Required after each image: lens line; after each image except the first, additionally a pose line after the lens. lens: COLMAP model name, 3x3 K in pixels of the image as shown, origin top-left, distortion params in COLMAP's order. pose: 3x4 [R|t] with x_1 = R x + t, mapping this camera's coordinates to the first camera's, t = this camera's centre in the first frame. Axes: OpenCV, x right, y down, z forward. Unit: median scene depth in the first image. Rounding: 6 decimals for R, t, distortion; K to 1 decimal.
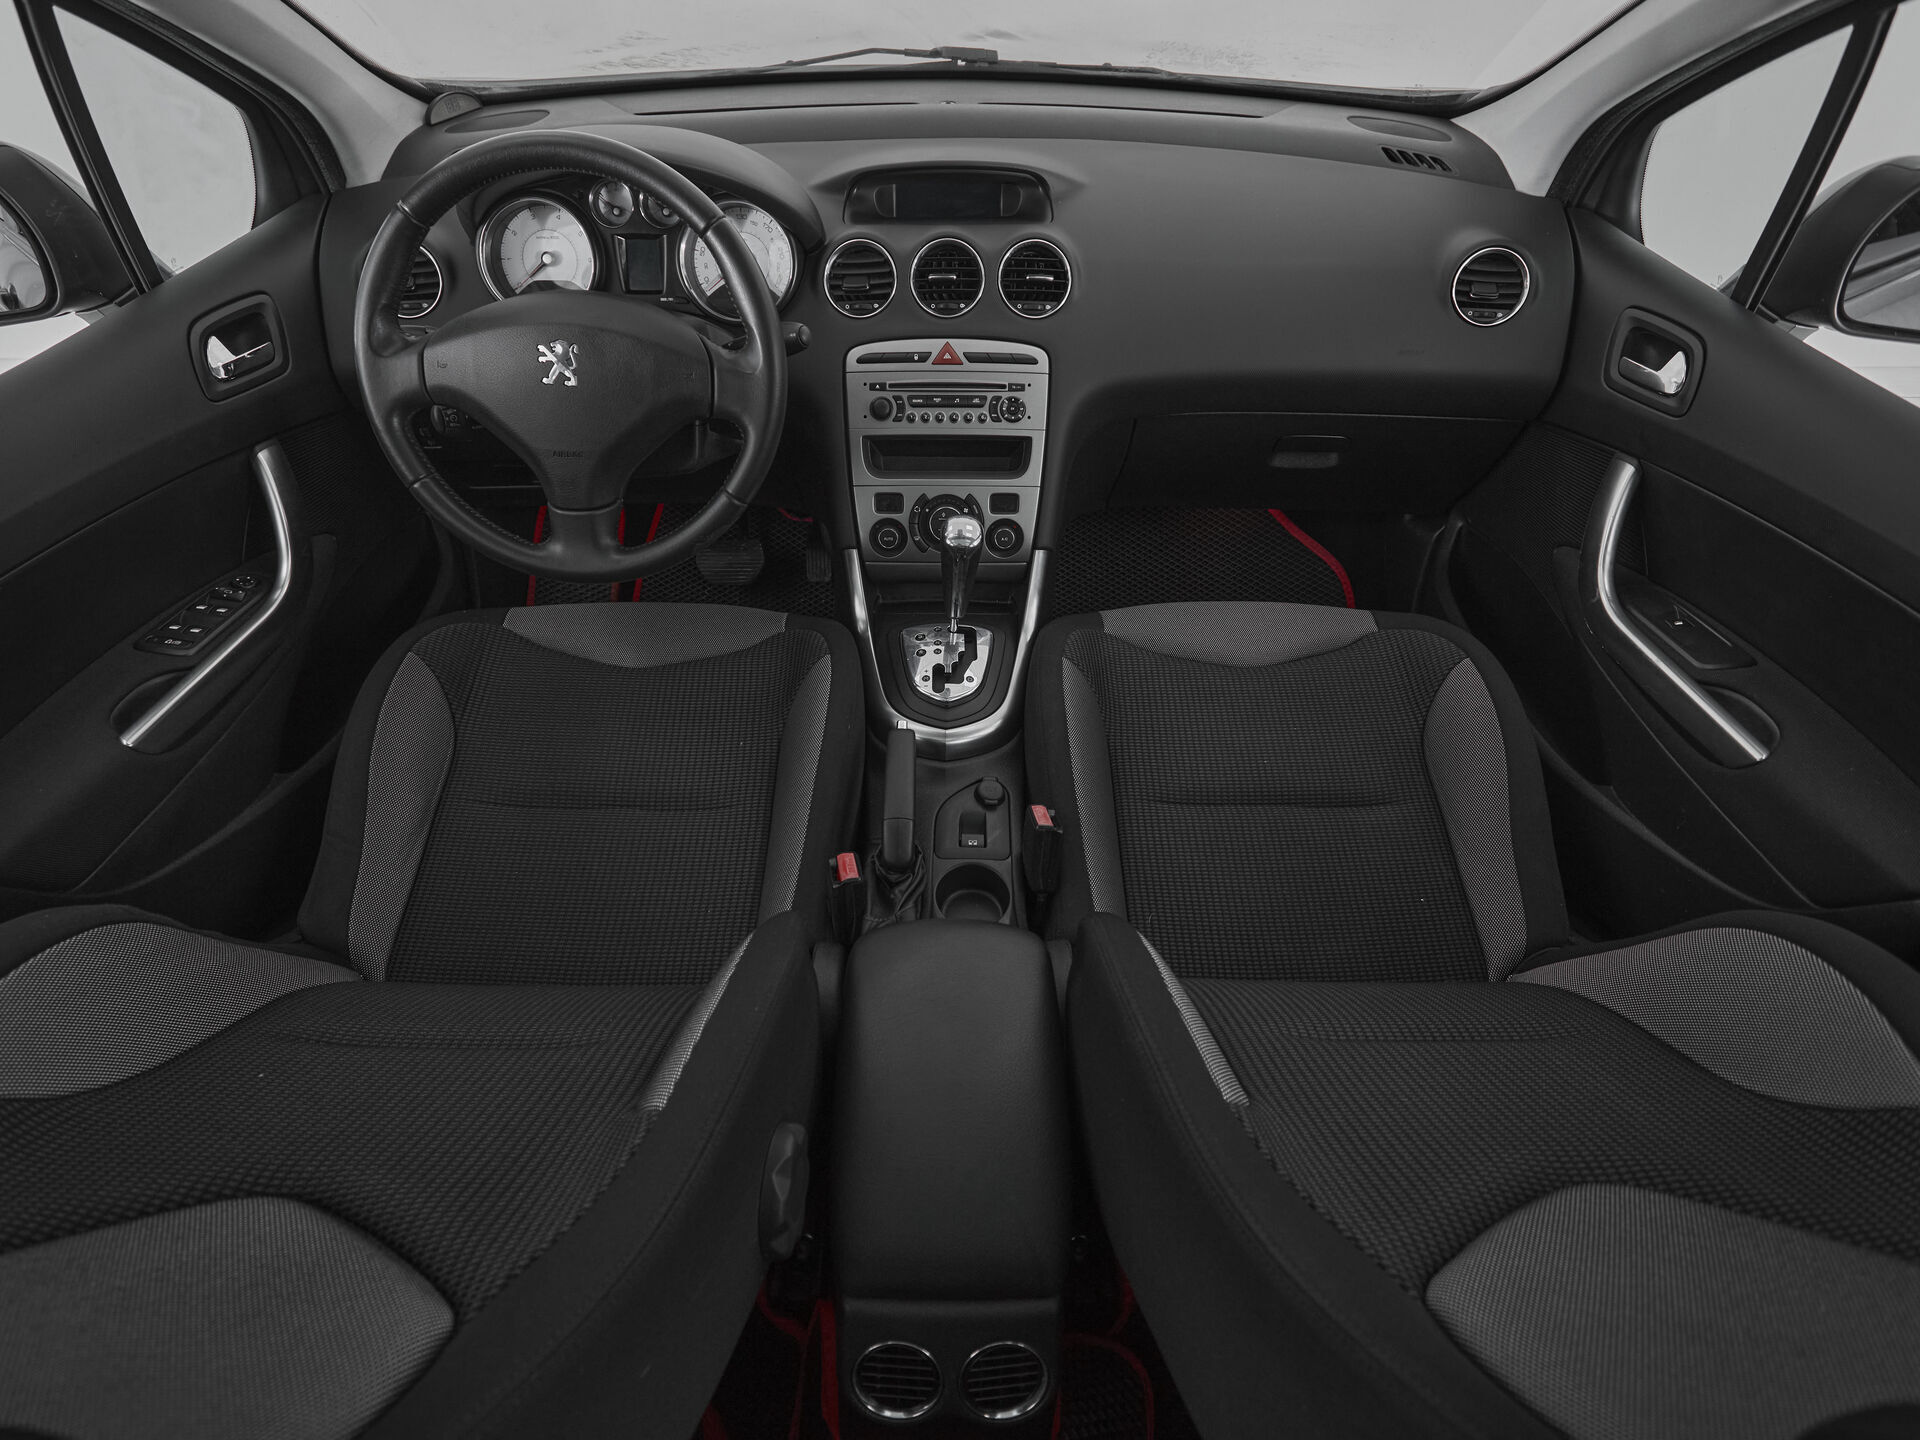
lens RADIAL K [[1015.0, 0, 942.1], [0, 1015.0, 715.7], [0, 0, 1]] dist [-0.000953, -0.000890]
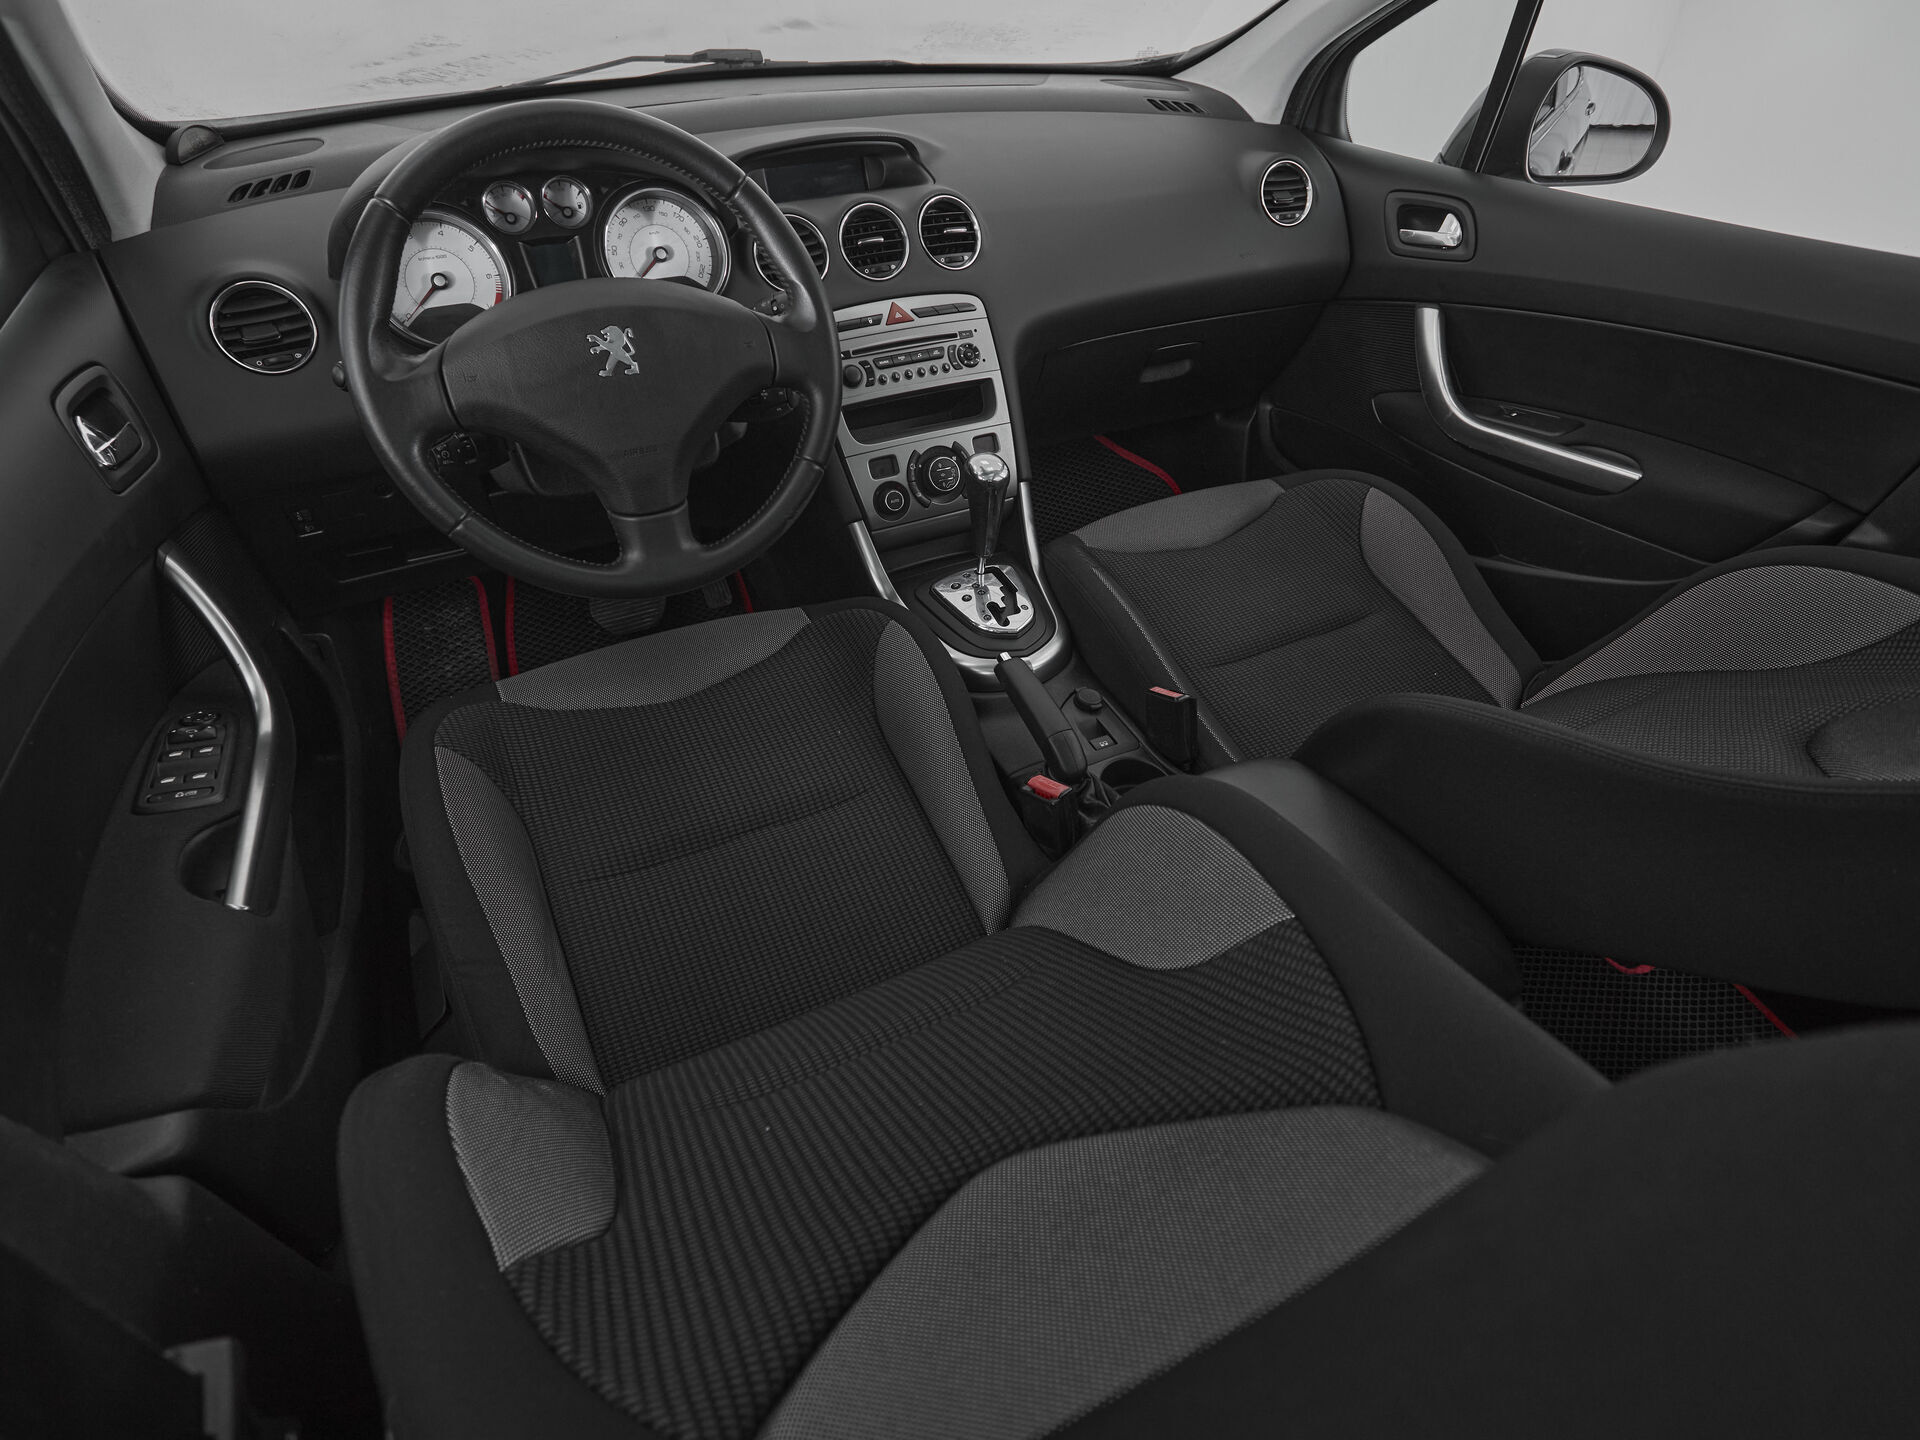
lens RADIAL K [[1015.0, 0, 967.4], [0, 1015.0, 719.0], [0, 0, 1]] dist [-0.000953, -0.000890]
pose [[0.886415, -0.294590, 0.357050, -0.412407], [0.311244, 0.950262, 0.011331, 0.040532], [-0.342629, 0.101085, 0.934017, 0.065721]]
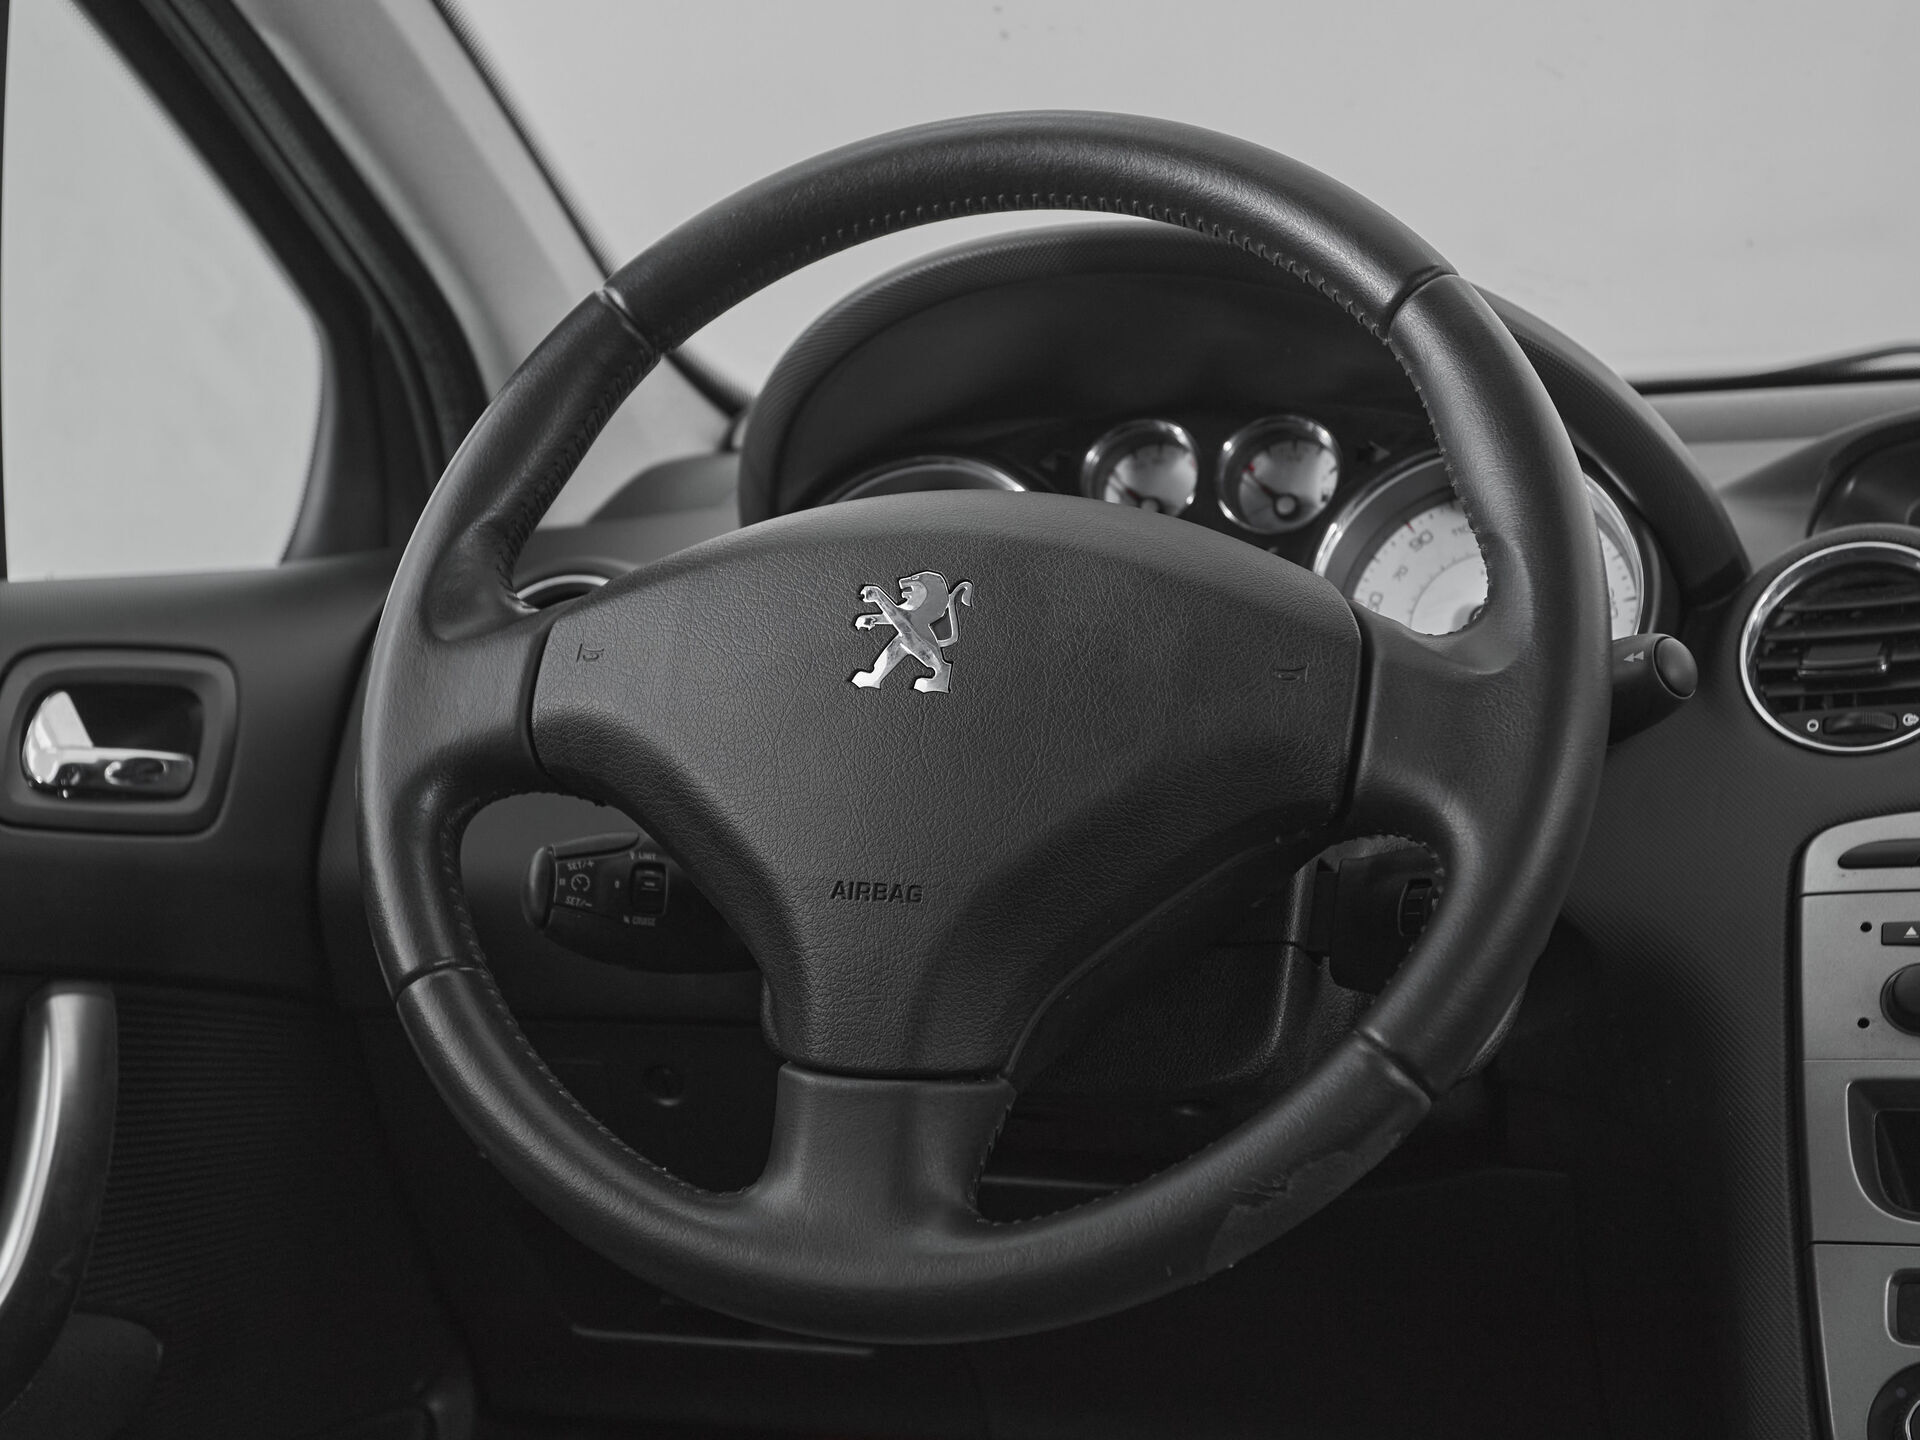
lens RADIAL K [[3028.2, 0, 917.3], [0, 3028.2, 690.8], [0, 0, 1]] dist [0.051909, 0.000000]
pose [[0.937670, -0.007073, -0.347455, -0.026556], [-0.208725, 0.787922, -0.579321, 0.189306], [0.277864, 0.615735, 0.737334, 0.227718]]
